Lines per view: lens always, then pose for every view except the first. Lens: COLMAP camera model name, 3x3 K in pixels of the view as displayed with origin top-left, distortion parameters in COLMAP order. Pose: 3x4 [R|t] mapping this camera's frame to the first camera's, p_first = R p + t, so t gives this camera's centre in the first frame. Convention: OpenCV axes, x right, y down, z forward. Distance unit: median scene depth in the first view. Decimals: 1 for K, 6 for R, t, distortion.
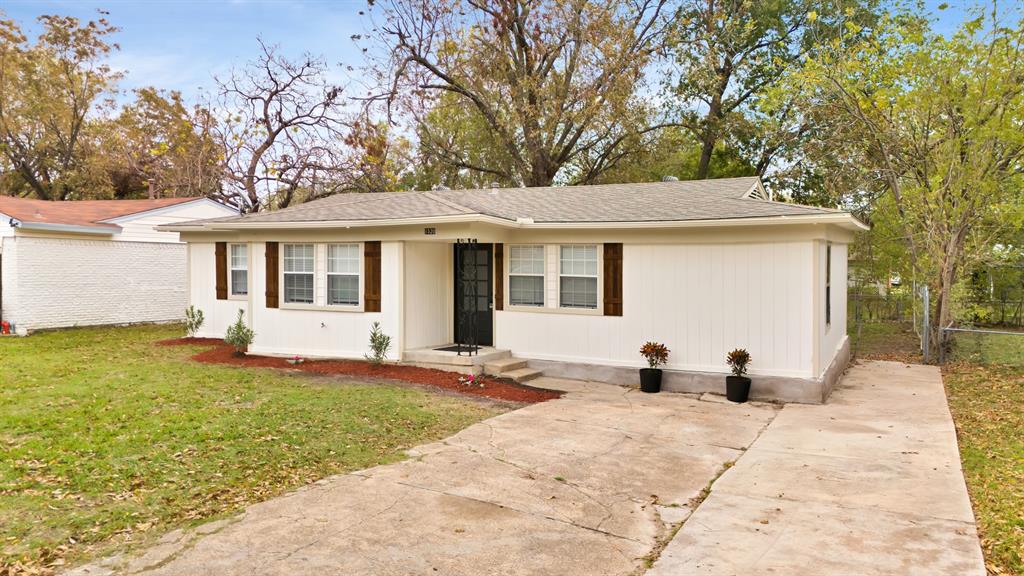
lens RADIAL K [[812.6, 0, 522.9], [0, 812.6, 286.3], [0, 0, 1]] dist [0.065042, -0.006961]
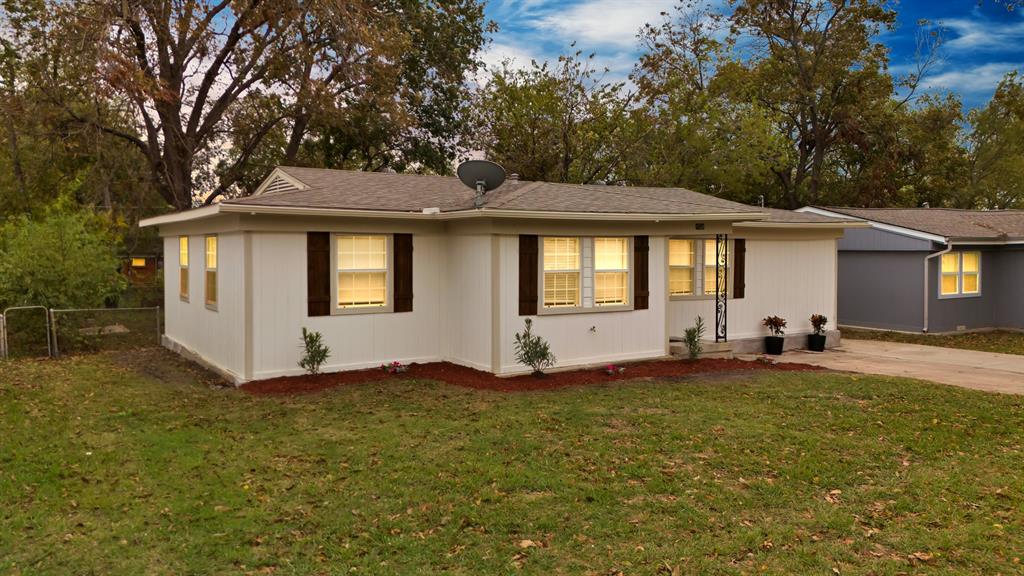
lens RADIAL K [[812.6, 0, 522.9], [0, 812.6, 286.3], [0, 0, 1]] dist [0.065042, -0.006961]
pose [[0.517872, -0.043609, 0.854346, -1.079968], [0.033897, 0.998962, 0.030444, -0.029472], [-0.854787, 0.013193, 0.518812, 0.622280]]
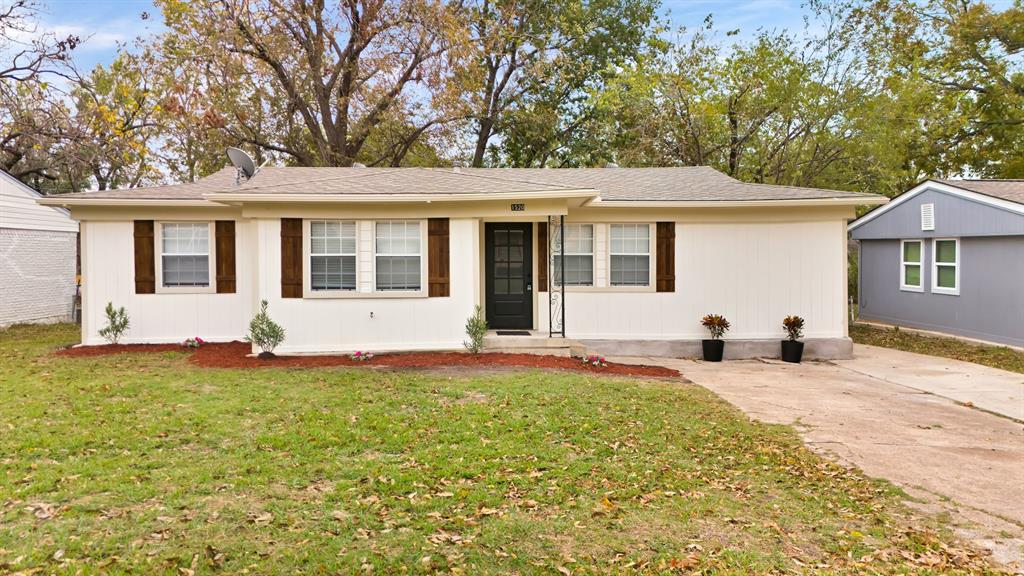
lens RADIAL K [[812.6, 0, 522.9], [0, 812.6, 286.3], [0, 0, 1]] dist [0.065042, -0.006961]
pose [[0.876931, -0.027754, 0.479814, -0.535646], [0.026664, 0.999603, 0.009089, 0.014316], [-0.479875, 0.004823, 0.877323, 0.168698]]
